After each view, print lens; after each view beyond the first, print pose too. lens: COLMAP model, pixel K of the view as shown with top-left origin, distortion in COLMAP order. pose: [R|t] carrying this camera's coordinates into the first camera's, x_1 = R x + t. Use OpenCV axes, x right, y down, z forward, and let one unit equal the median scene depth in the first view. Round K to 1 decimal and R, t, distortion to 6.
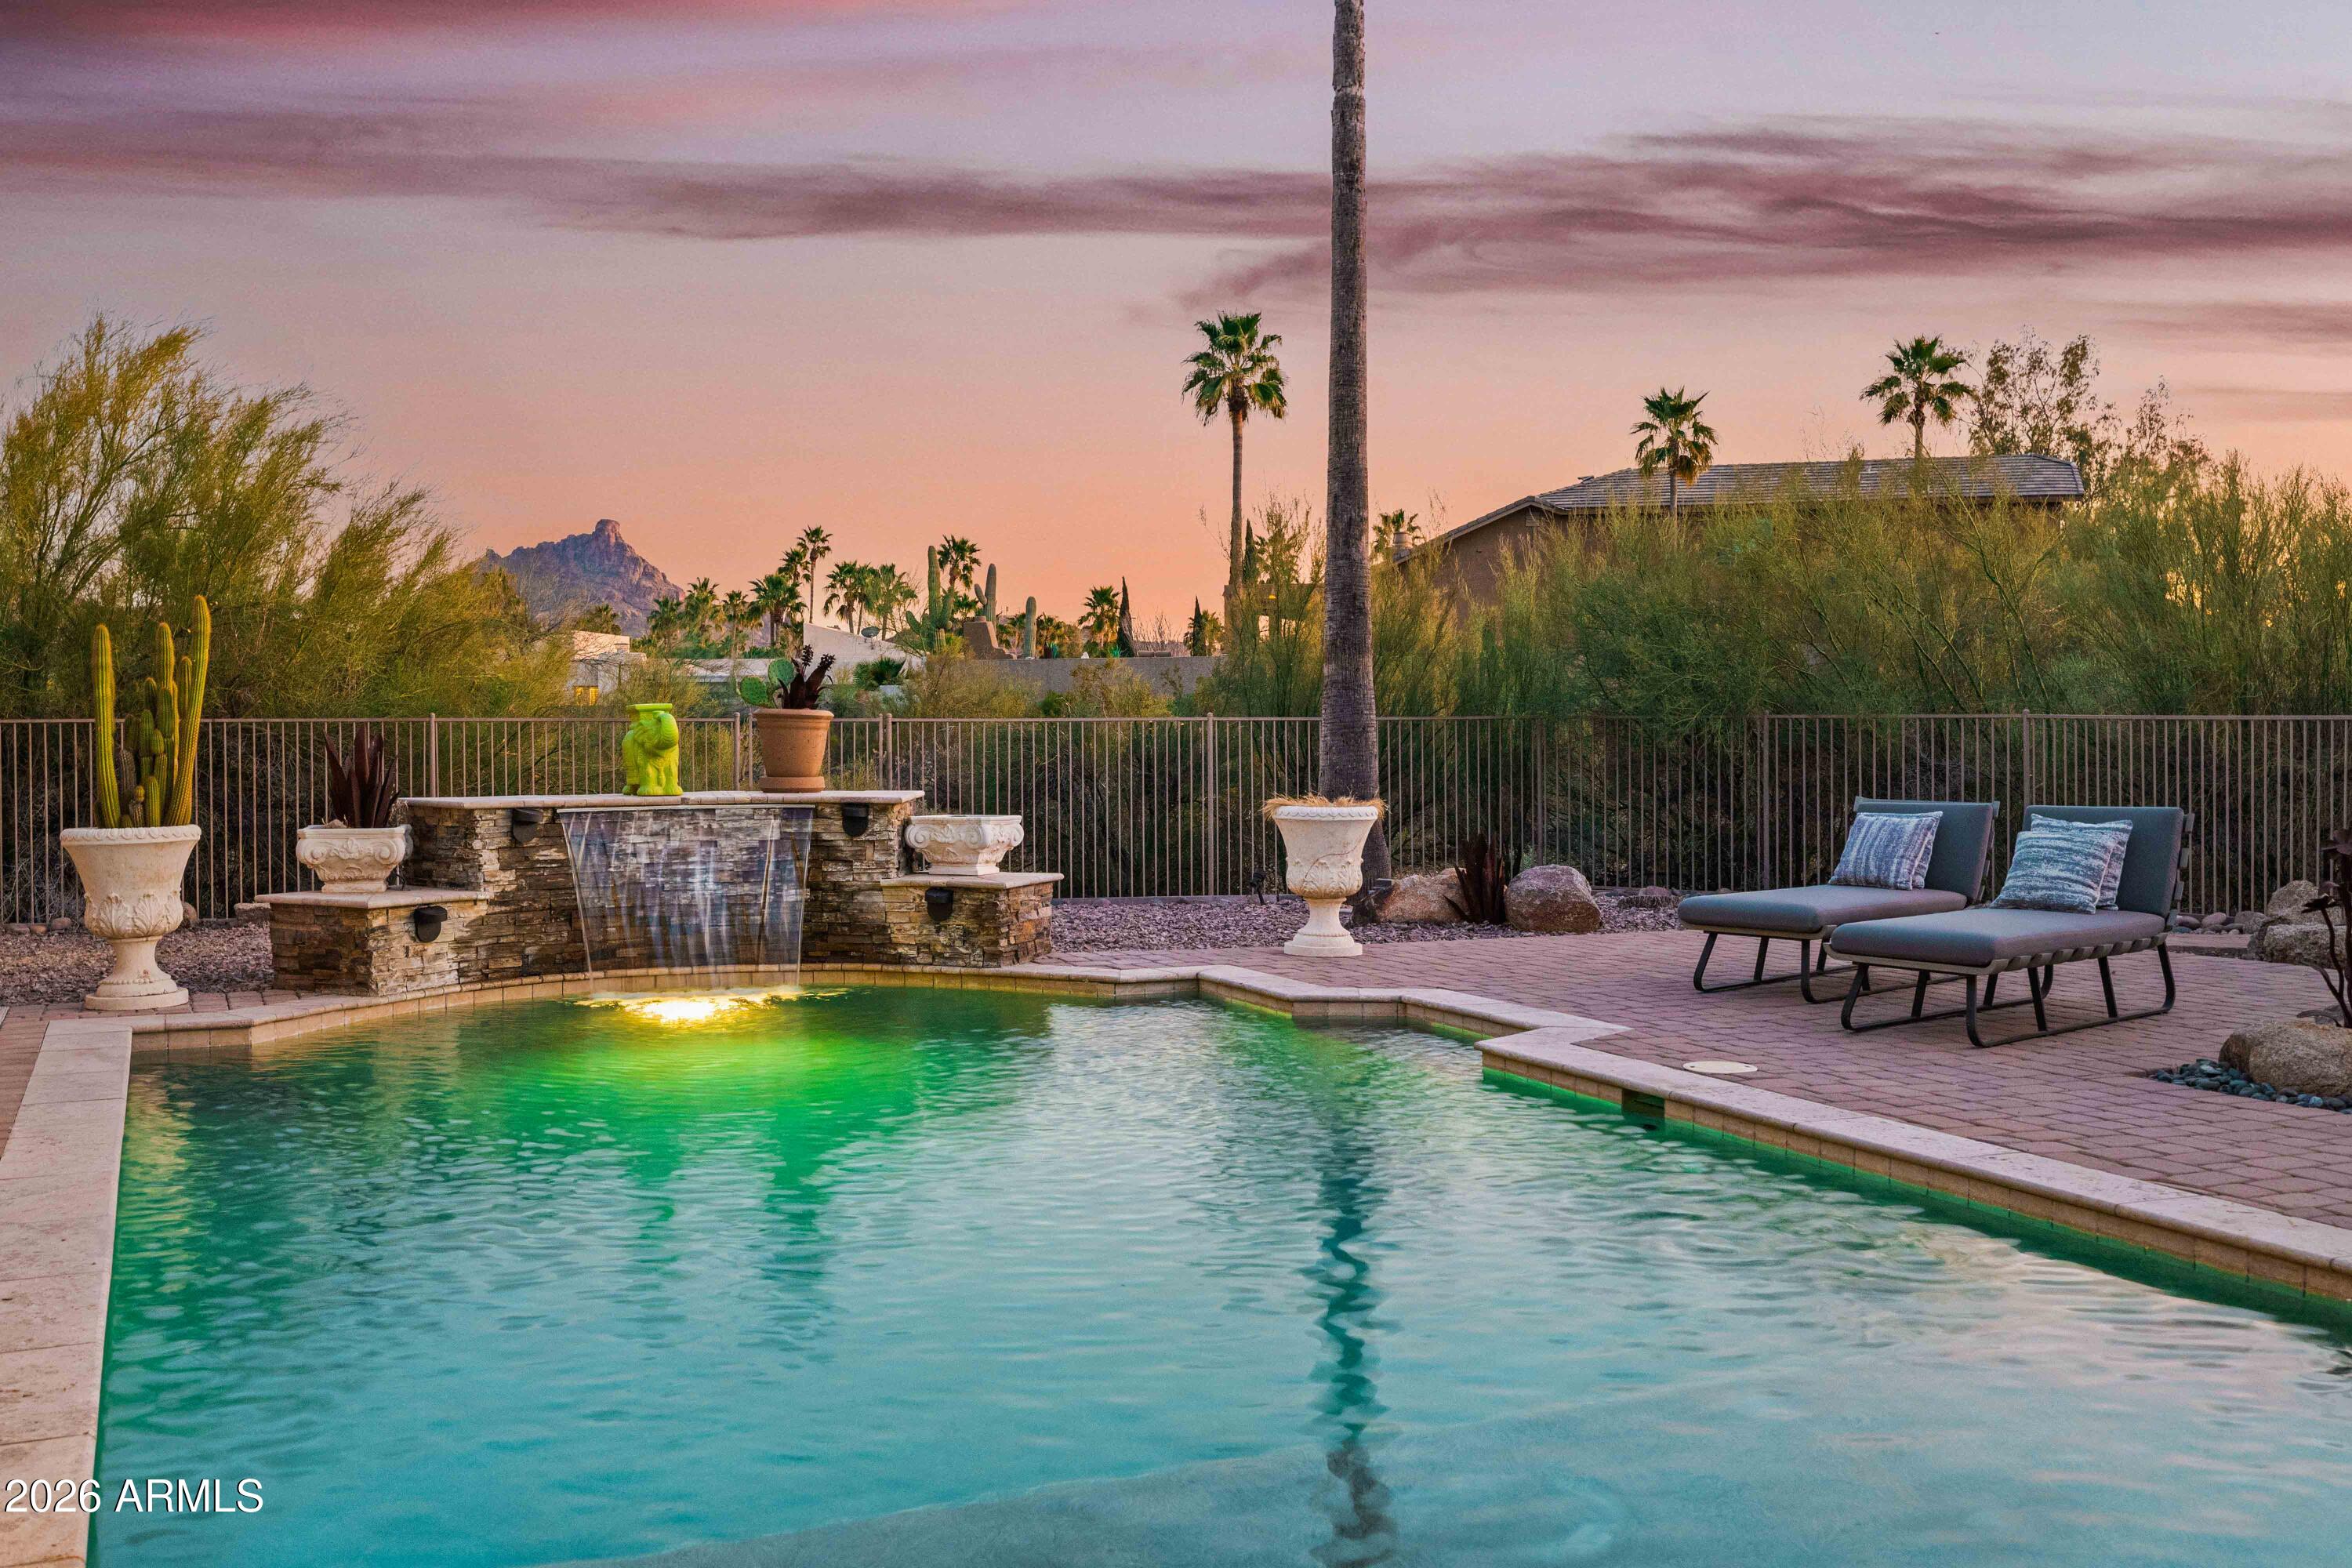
lens RADIAL K [[2261.1, 0, 1147.0], [0, 2261.1, 775.3], [0, 0, 1]] dist [0.009485, 0.009046]
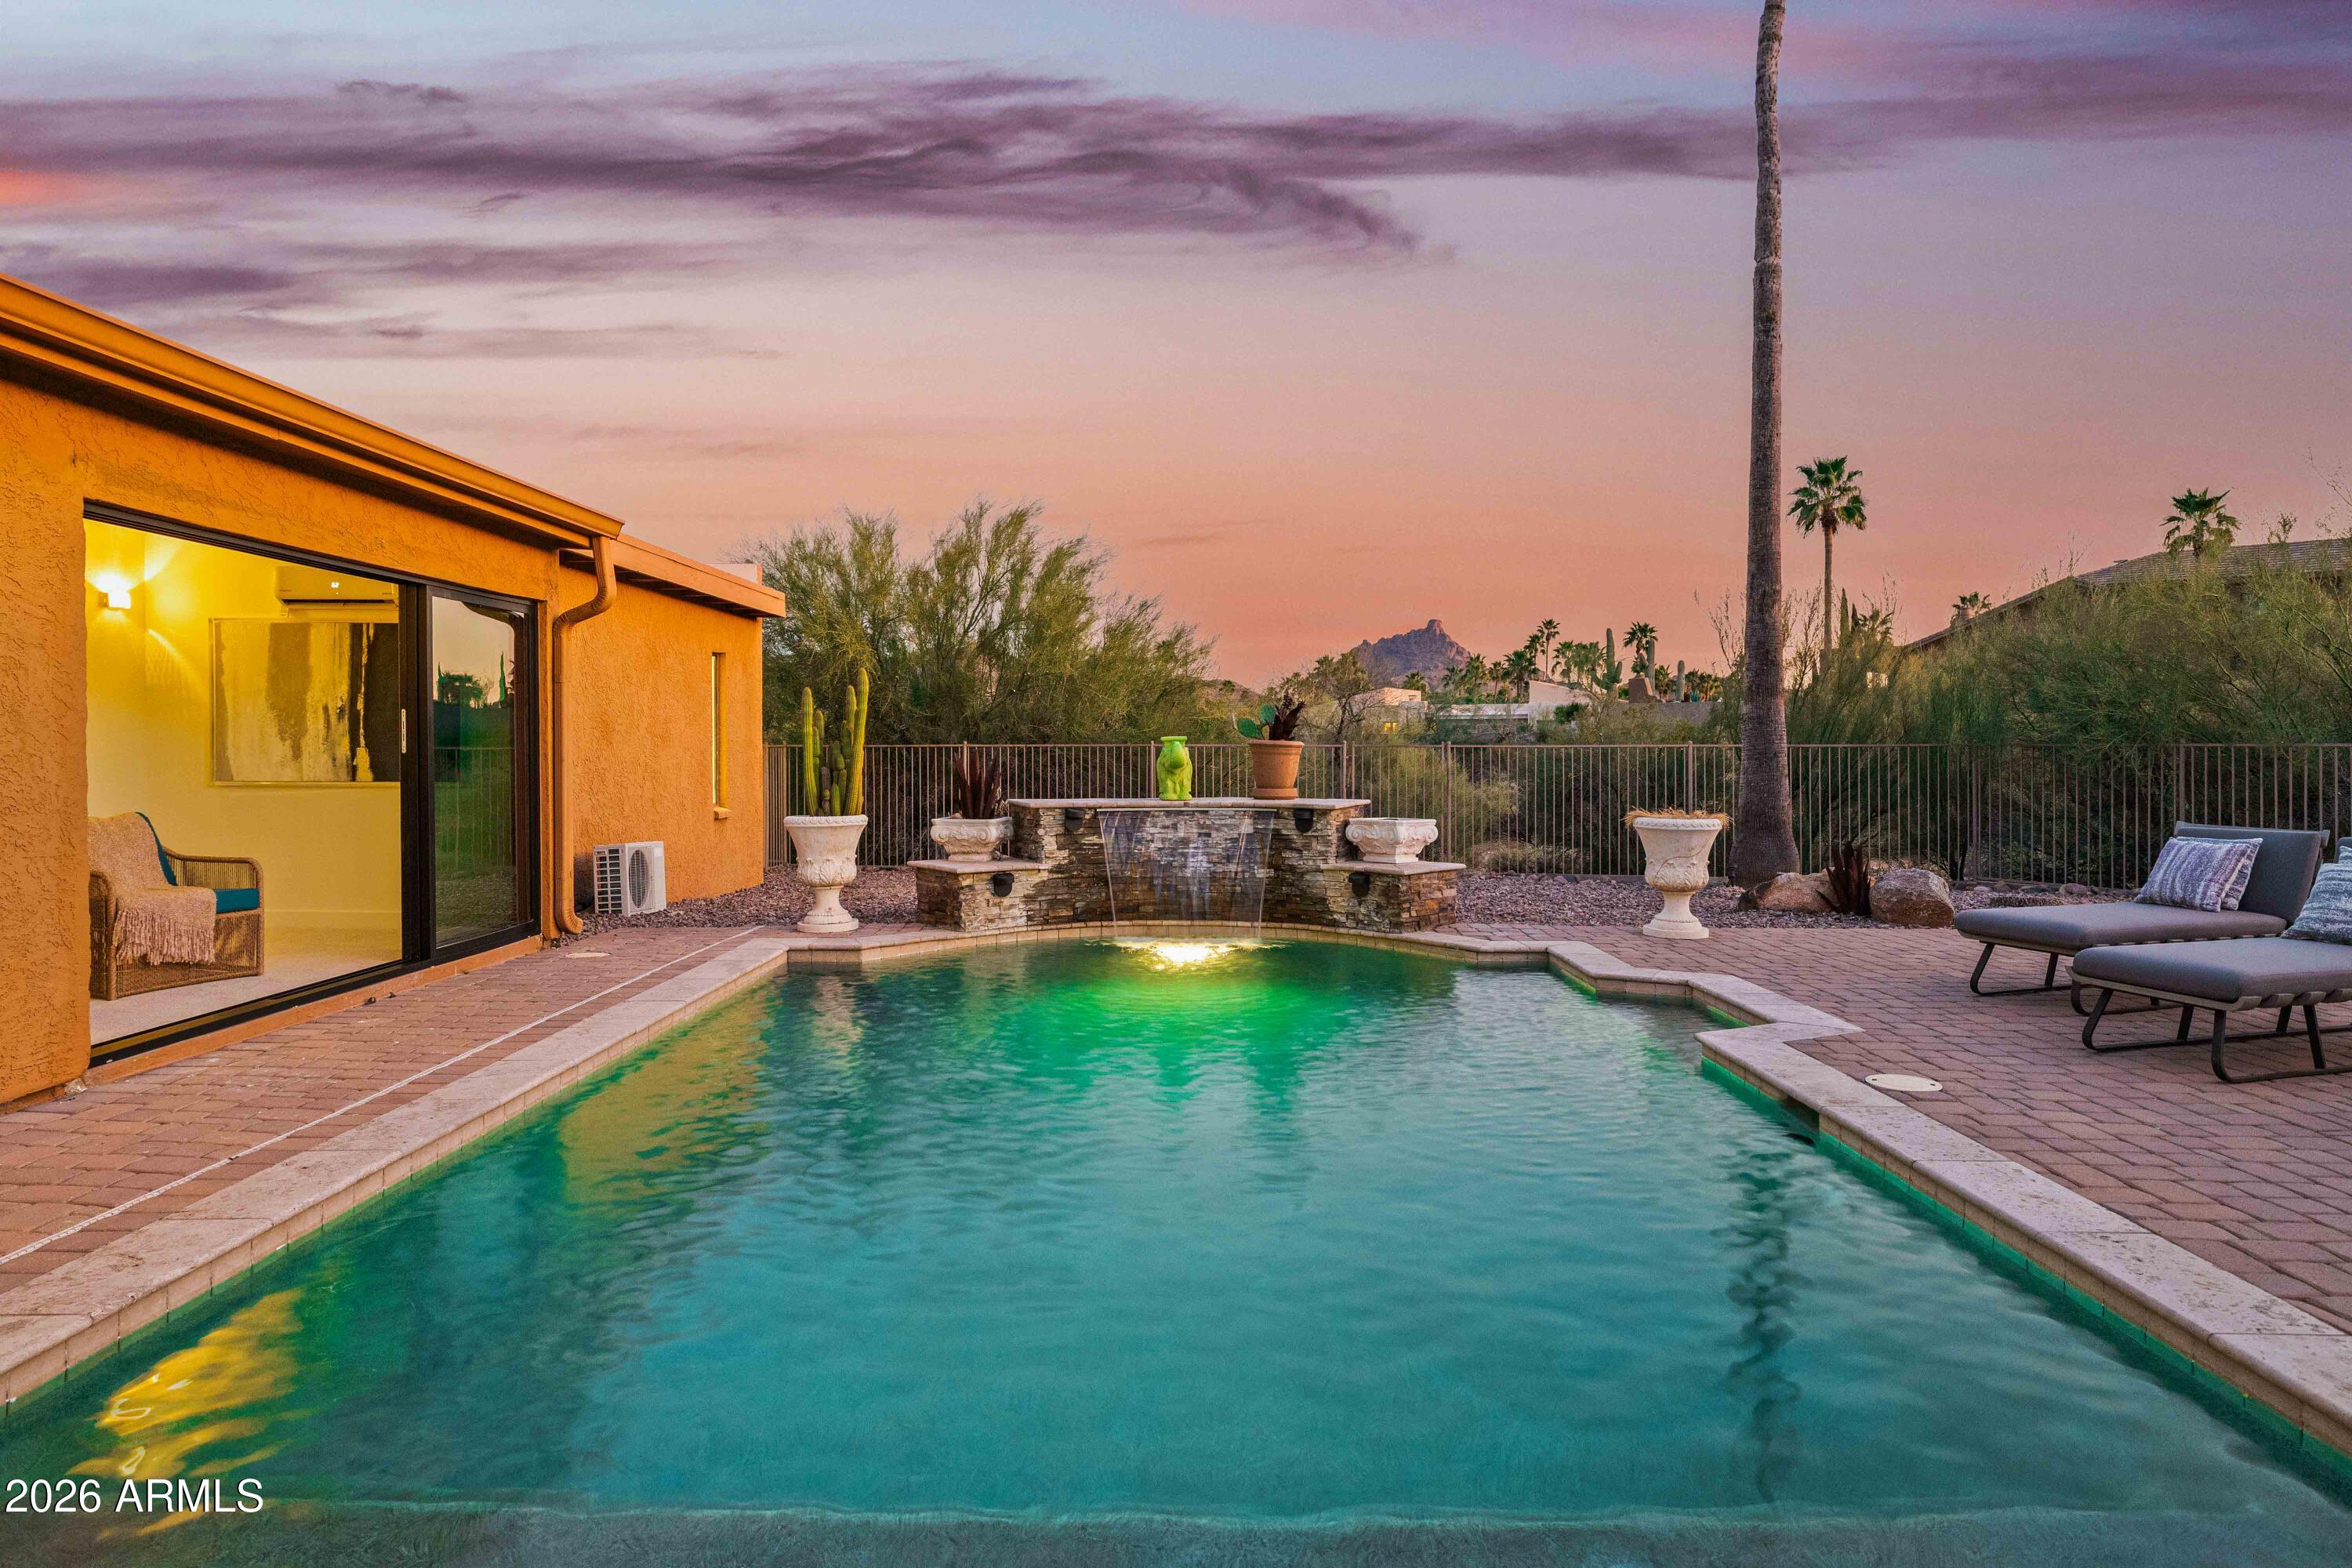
lens RADIAL K [[1407.6, 0, 1160.5], [0, 1407.6, 759.3], [0, 0, 1]] dist [0.002290, -0.000816]
pose [[0.913398, 0.006389, -0.407017, 0.141255], [-0.011522, 0.999882, -0.010161, -0.007995], [0.406905, 0.013971, 0.913364, 0.177798]]
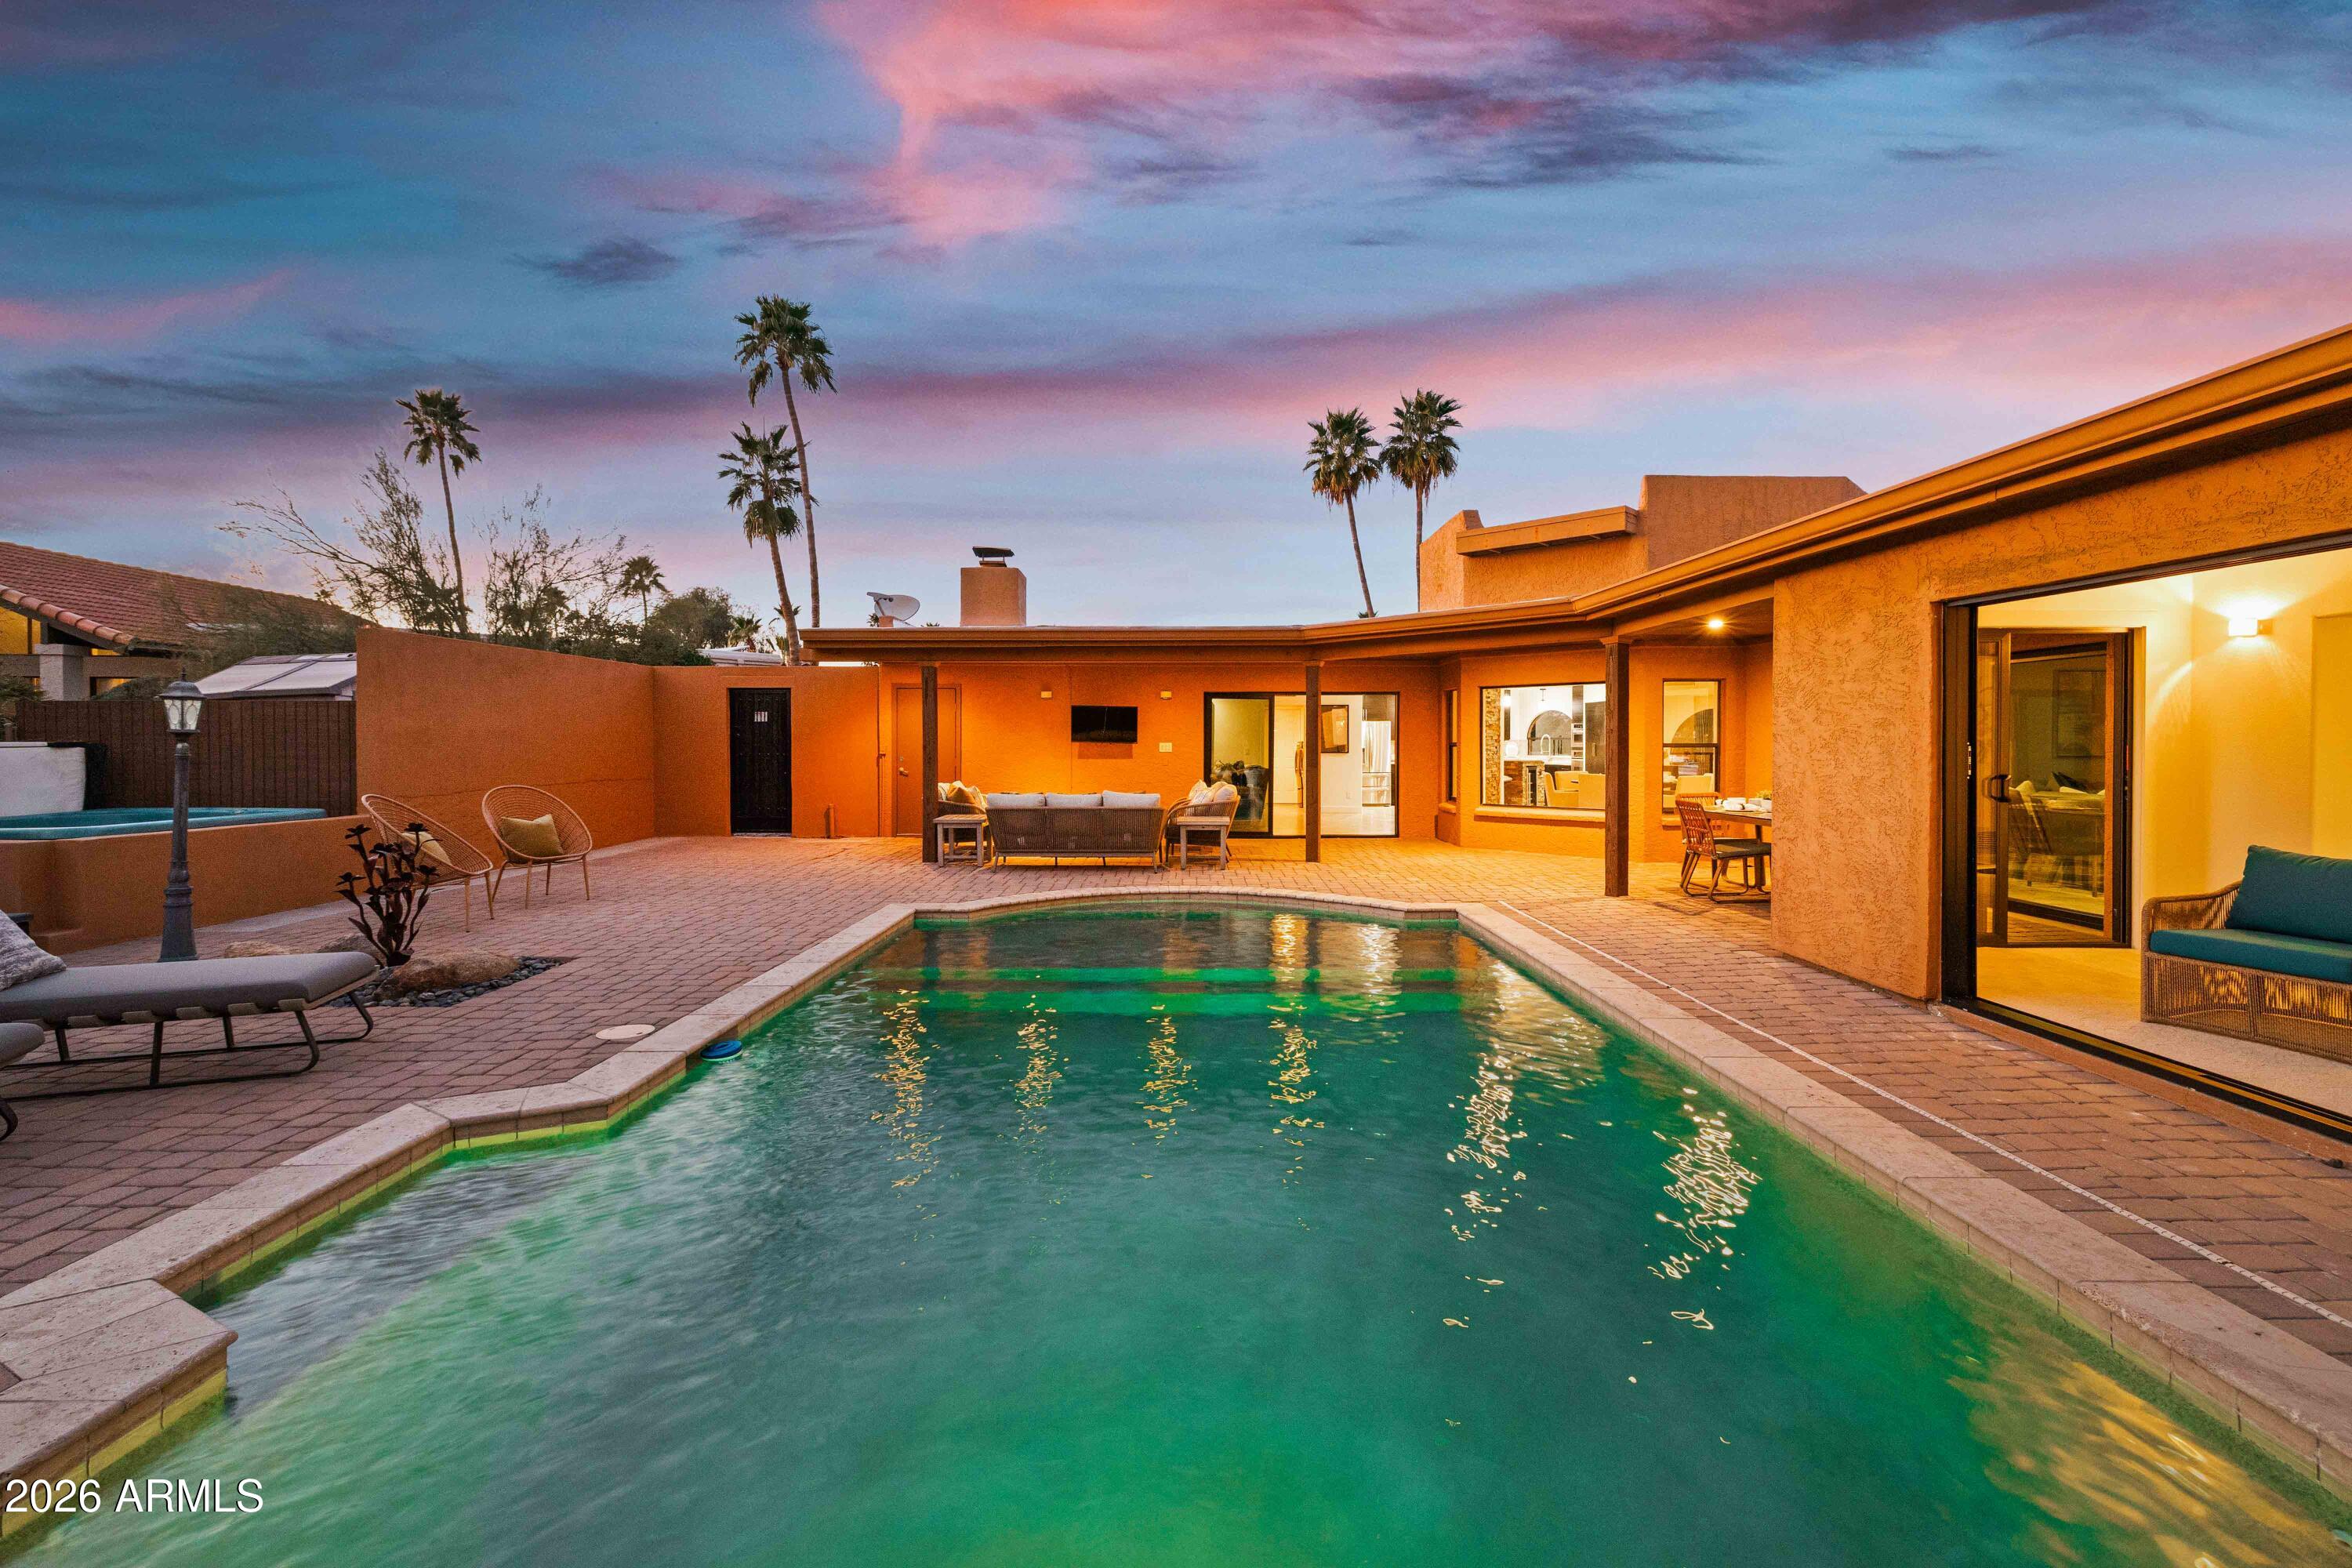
lens RADIAL K [[1005.2, 0, 1171.9], [0, 1005.2, 750.8], [0, 0, 1]] dist [0.002921, 0.000234]
pose [[-0.914019, -0.002815, 0.405661, -0.220105], [0.011651, 0.999381, 0.033185, -0.043204], [-0.405503, 0.035058, -0.913421, 1.007425]]
